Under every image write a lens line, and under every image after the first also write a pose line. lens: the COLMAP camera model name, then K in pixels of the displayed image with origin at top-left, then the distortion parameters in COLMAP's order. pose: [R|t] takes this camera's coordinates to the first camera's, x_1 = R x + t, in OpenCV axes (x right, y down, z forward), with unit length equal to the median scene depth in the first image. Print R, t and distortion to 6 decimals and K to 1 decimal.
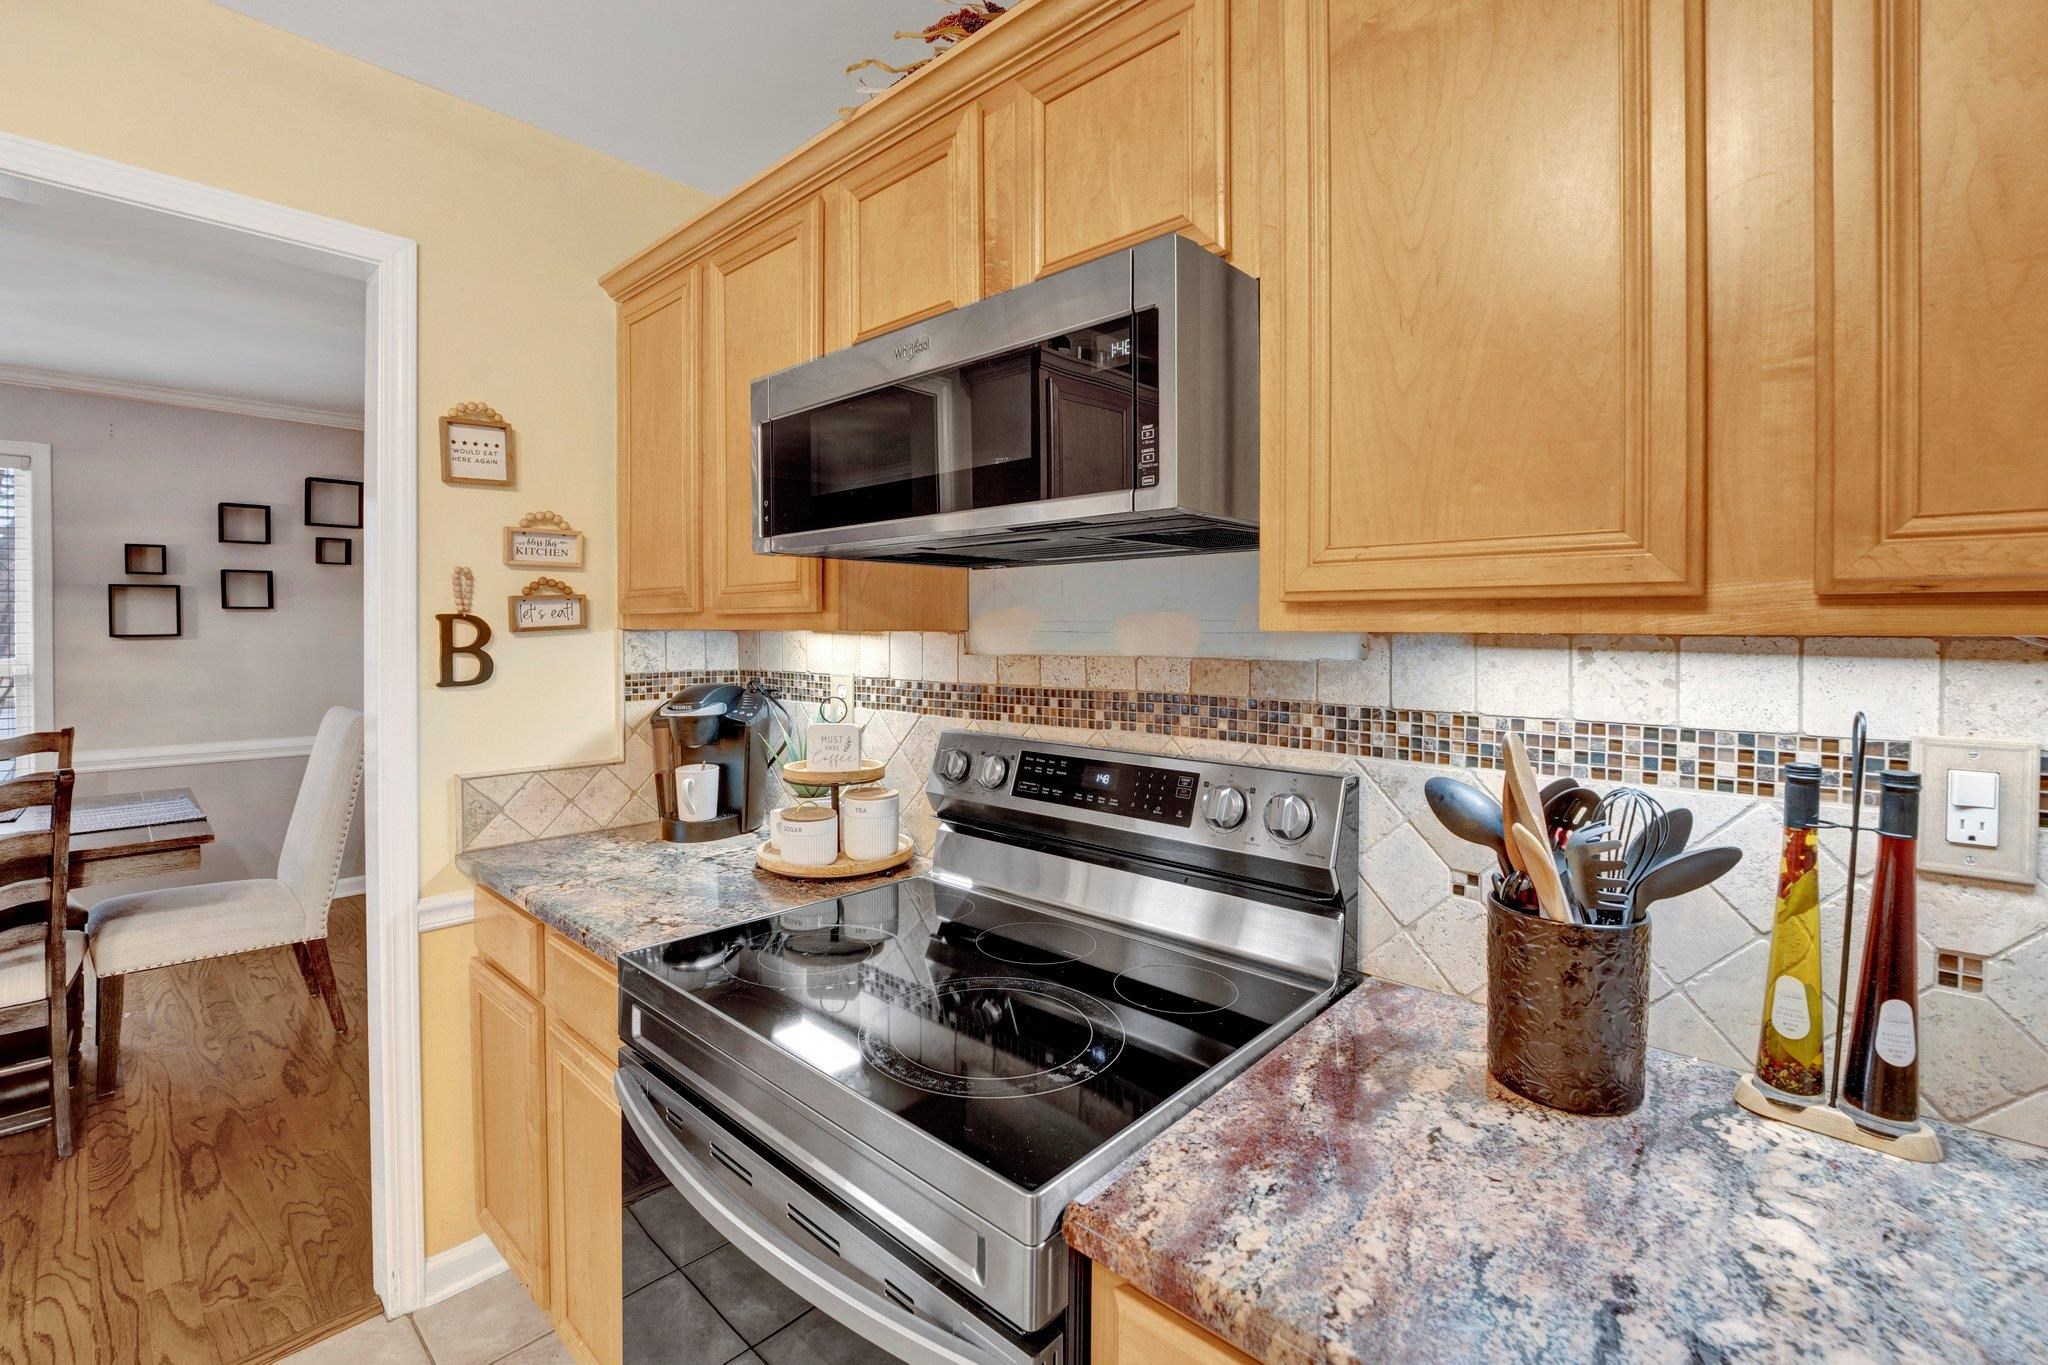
lens RADIAL K [[885.3, 0, 1032.9], [0, 885.3, 640.0], [0, 0, 1]] dist [-0.036707, 0.007158]
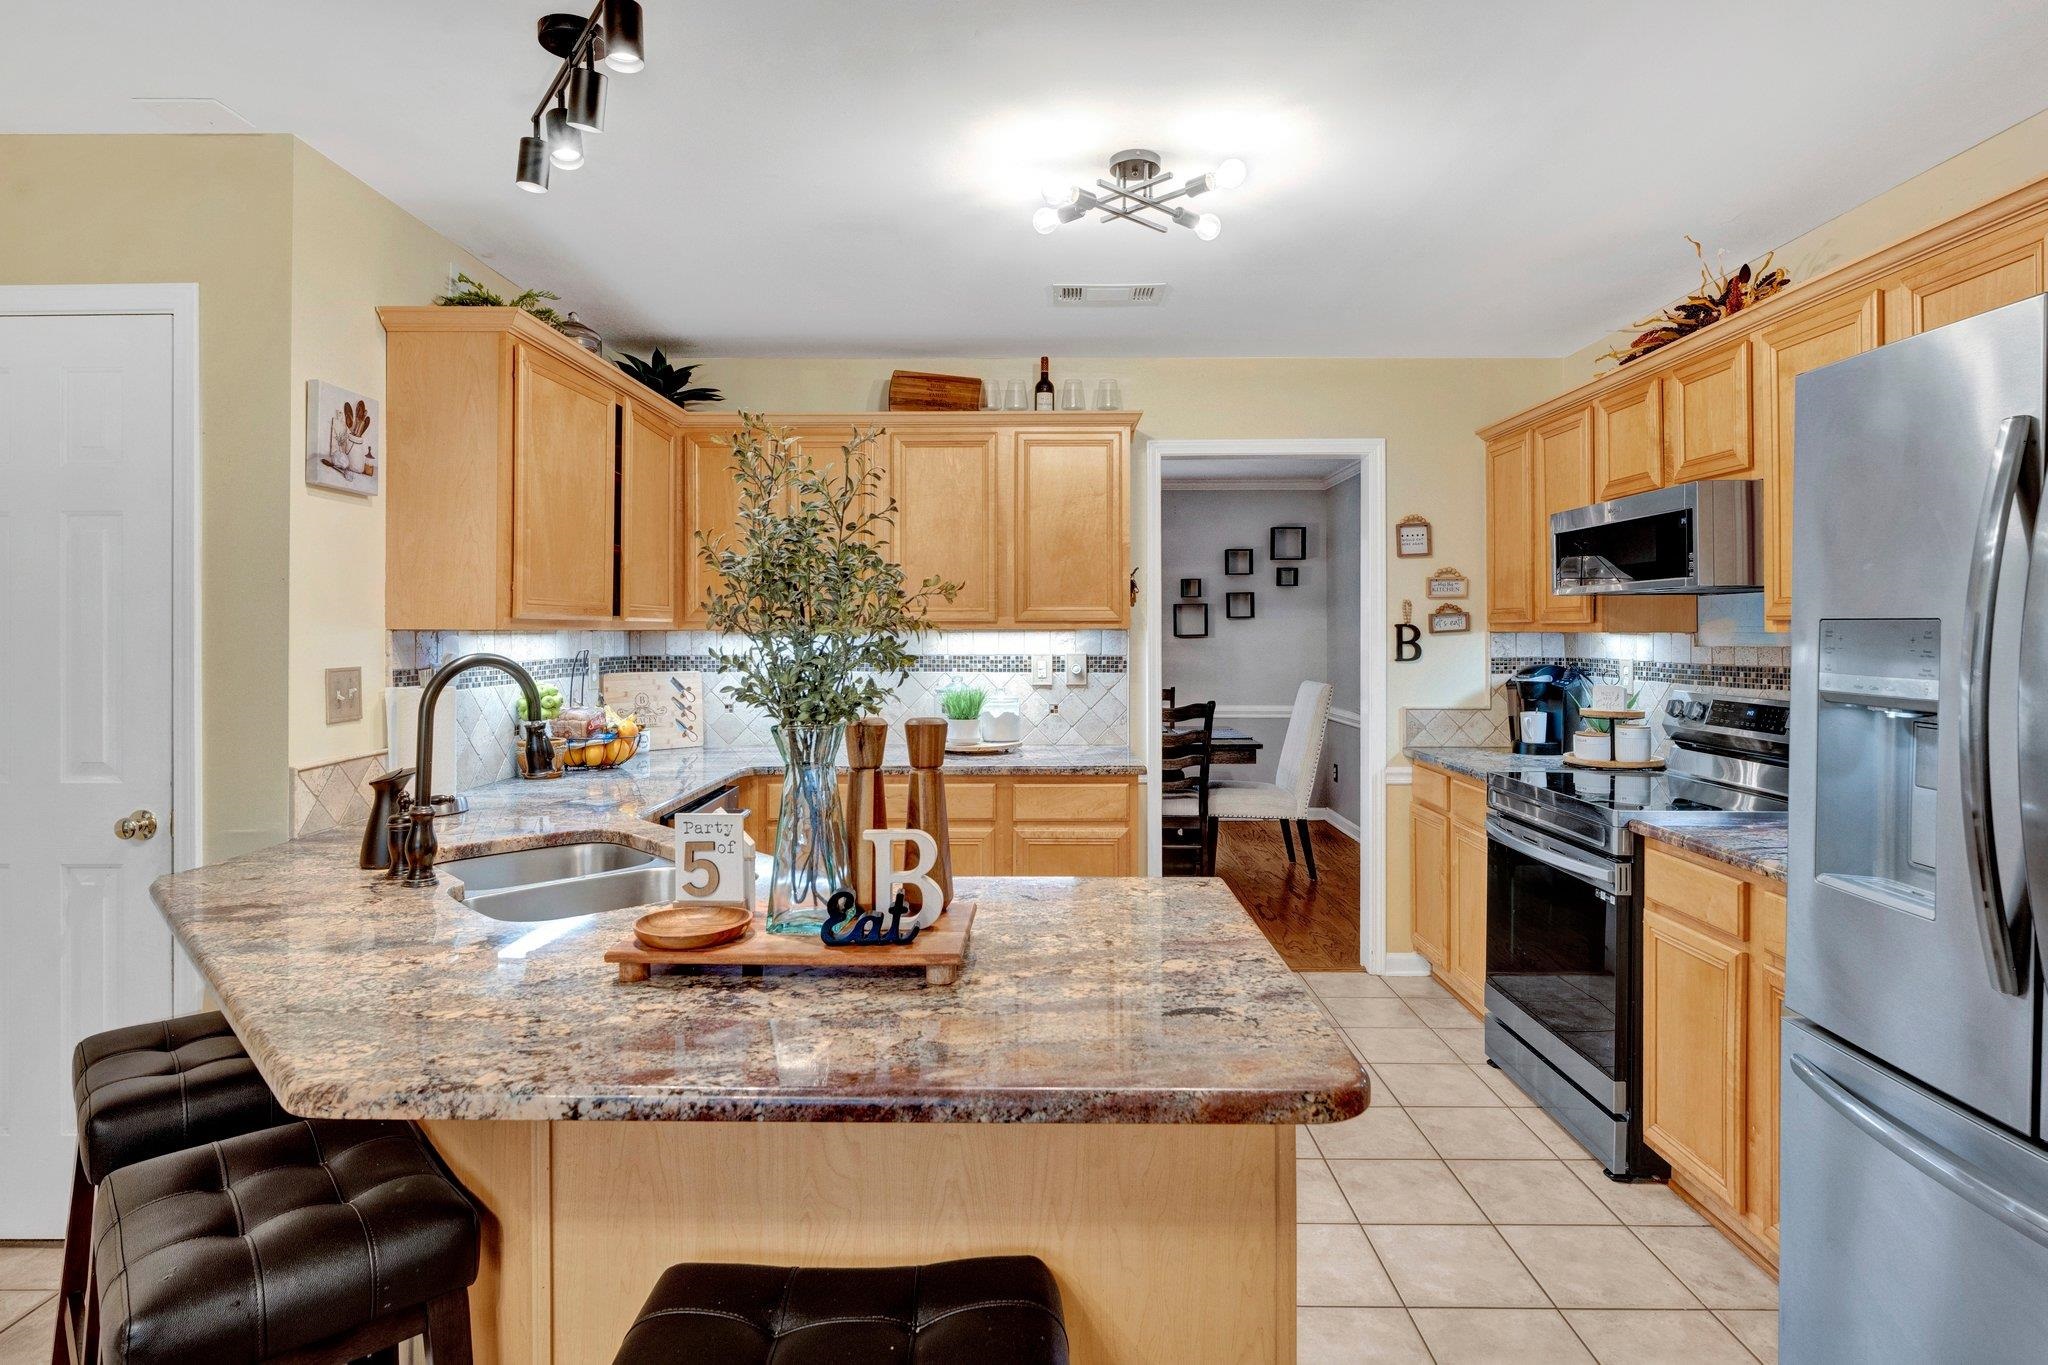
lens RADIAL K [[1063.2, 0, 1019.5], [0, 1063.2, 626.7], [0, 0, 1]] dist [-0.001663, -0.000462]
pose [[0.657258, -0.004721, -0.753651, 0.522238], [-0.006814, 0.999902, -0.012206, 0.010407], [0.753635, 0.013158, 0.657161, -1.118483]]
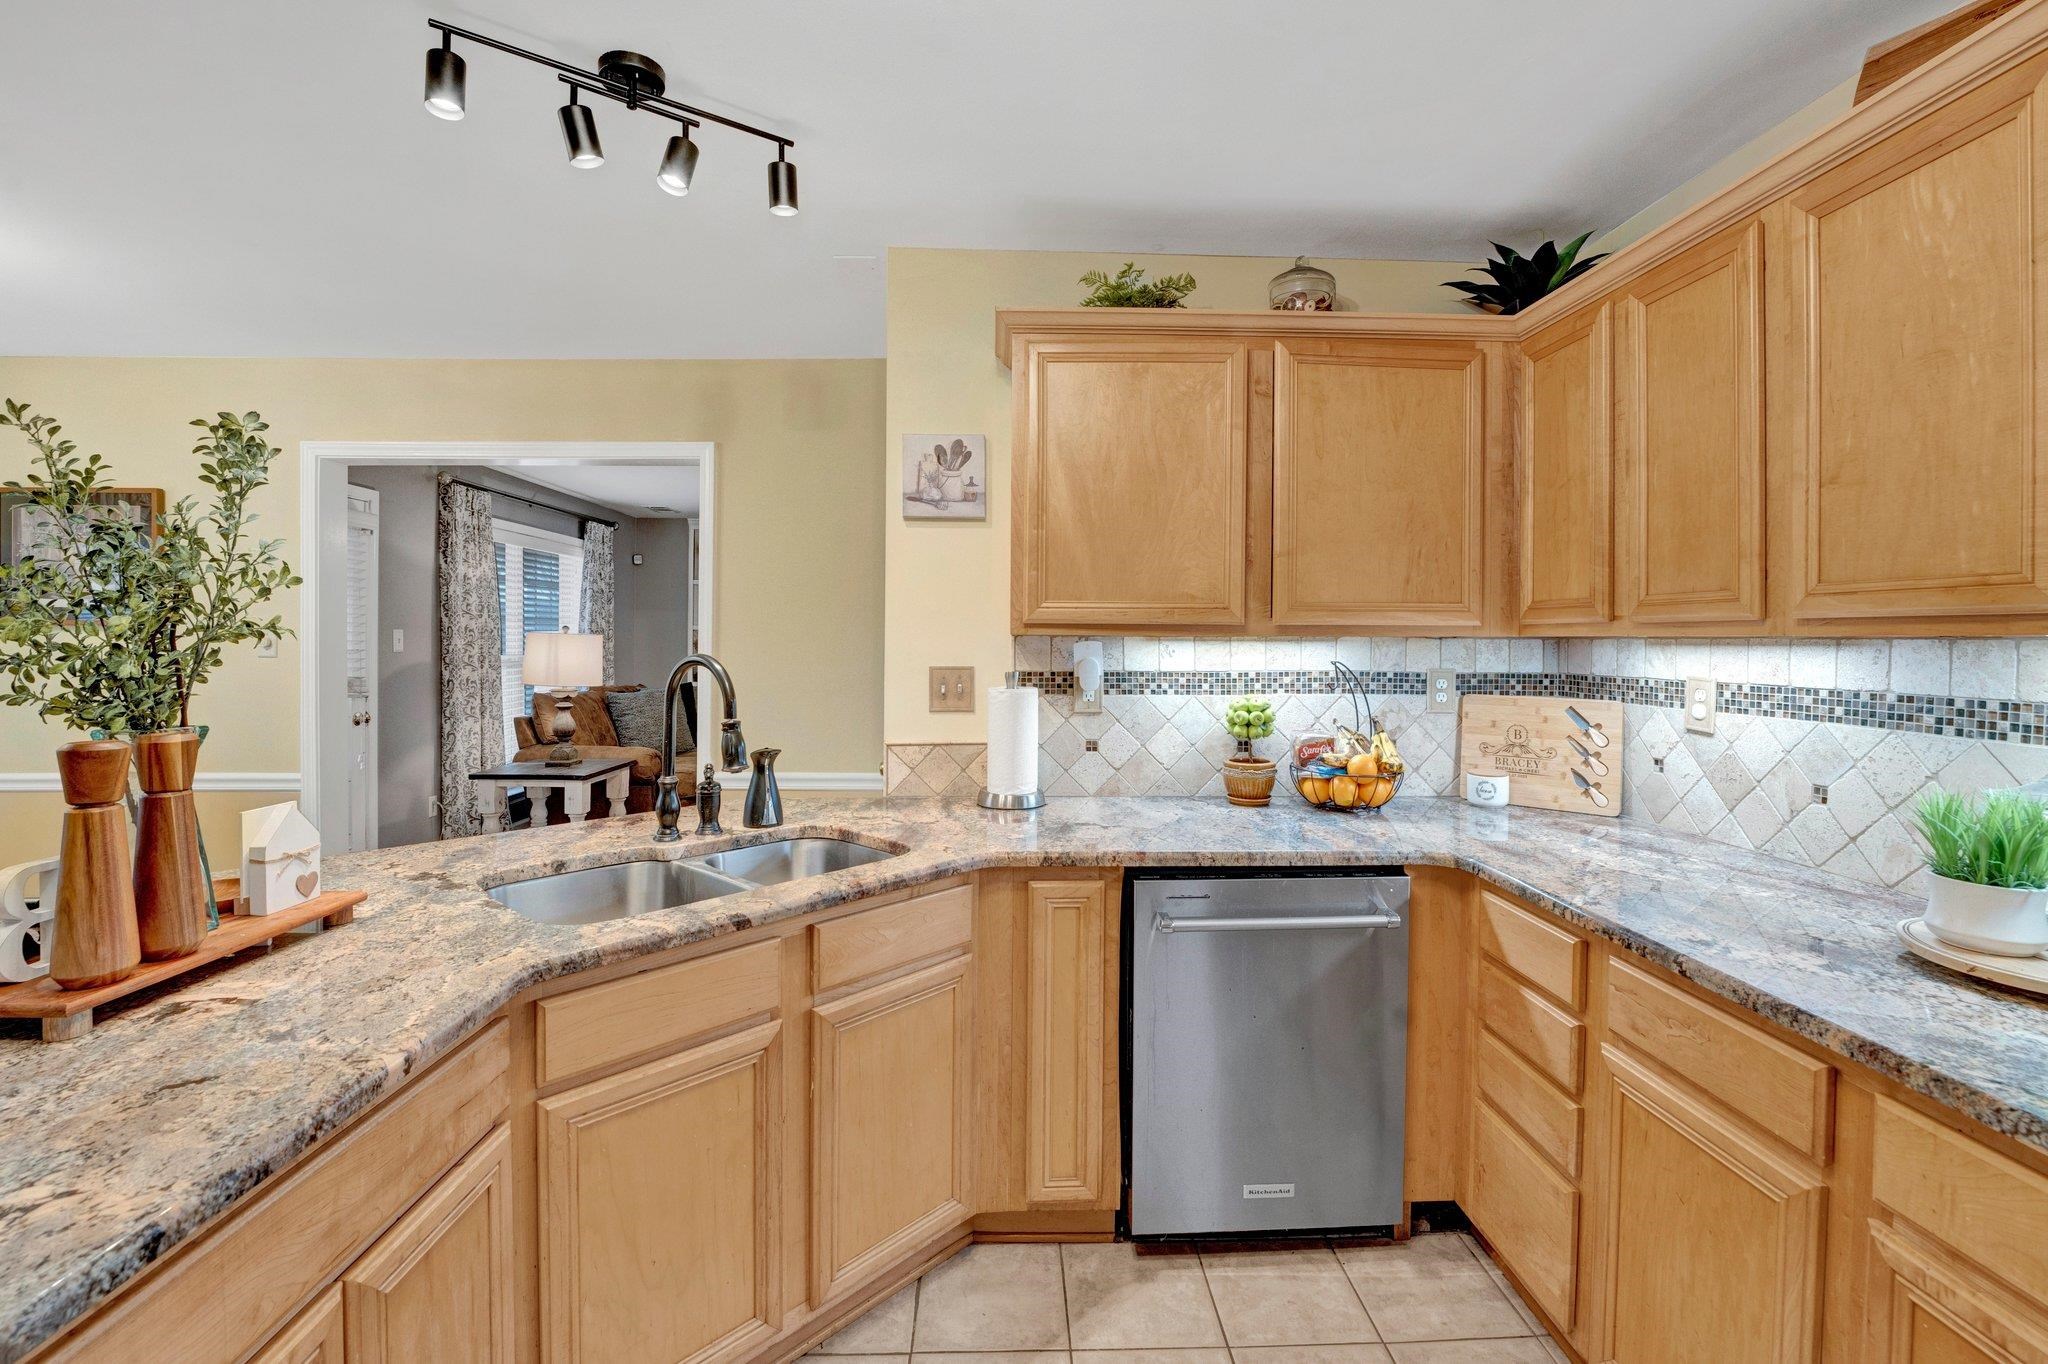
lens RADIAL K [[889.6, 0, 1023.9], [0, 889.6, 641.7], [0, 0, 1]] dist [-0.019203, -0.000123]
pose [[-0.718004, -0.001833, -0.696036, -0.178314], [-0.014308, 0.999824, 0.012126, -0.003255], [0.695891, 0.018665, -0.717904, 0.134225]]
